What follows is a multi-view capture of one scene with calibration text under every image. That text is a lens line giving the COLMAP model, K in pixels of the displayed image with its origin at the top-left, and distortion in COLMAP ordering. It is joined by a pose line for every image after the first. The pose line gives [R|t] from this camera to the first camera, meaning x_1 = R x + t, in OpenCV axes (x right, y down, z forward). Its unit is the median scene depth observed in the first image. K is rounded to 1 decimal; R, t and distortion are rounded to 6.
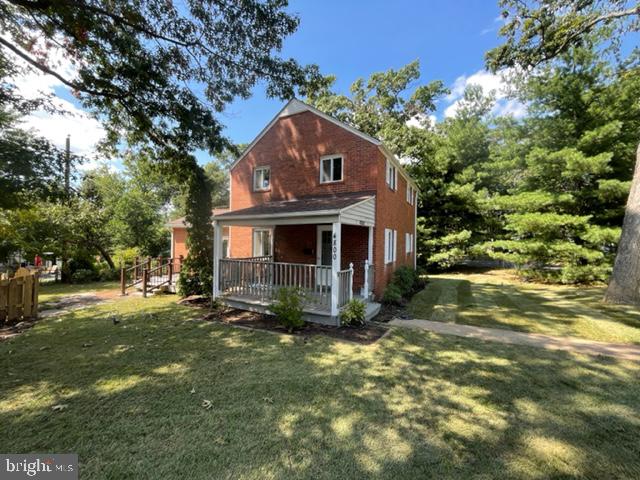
lens RADIAL K [[252.2, 0, 320.0], [0, 252.2, 240.0], [0, 0, 1]] dist [0.001019, -0.000274]
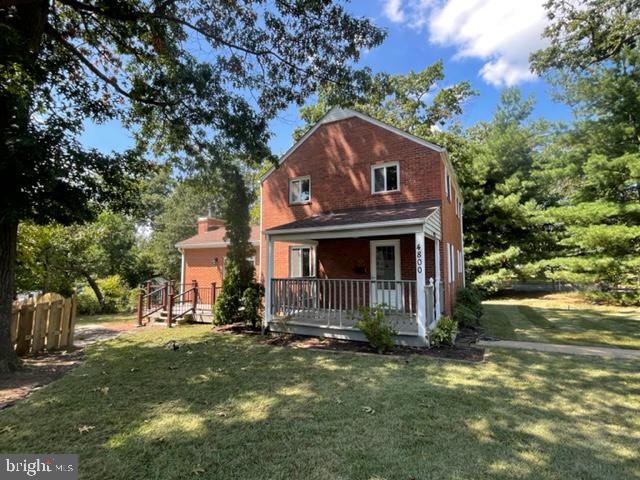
lens RADIAL K [[305.6, 0, 320.0], [0, 305.6, 240.0], [0, 0, 1]] dist [0.001570, 0.001136]
pose [[0.999779, -0.015610, 0.014062, -0.157078], [0.016779, 0.996047, -0.087228, 0.024304], [-0.012645, 0.087445, 0.996089, -0.056856]]
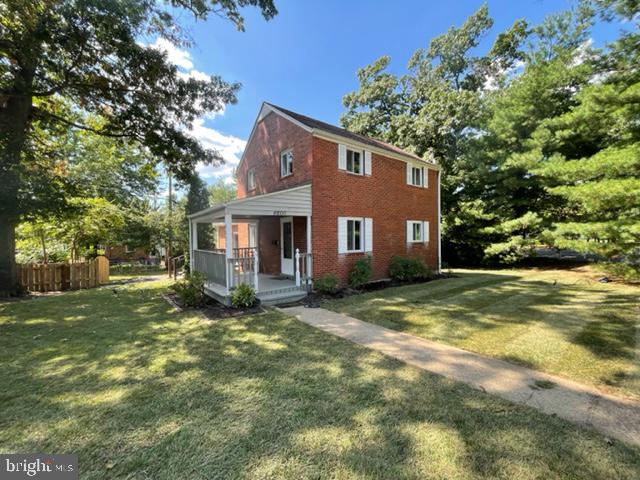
lens RADIAL K [[254.8, 0, 320.0], [0, 254.8, 240.0], [0, 0, 1]] dist [-0.000941, -0.000145]
pose [[0.920065, -0.021729, -0.391163, 0.431535], [0.029911, 0.999442, 0.014838, 0.019593], [0.390623, -0.025352, 0.920202, 0.056312]]
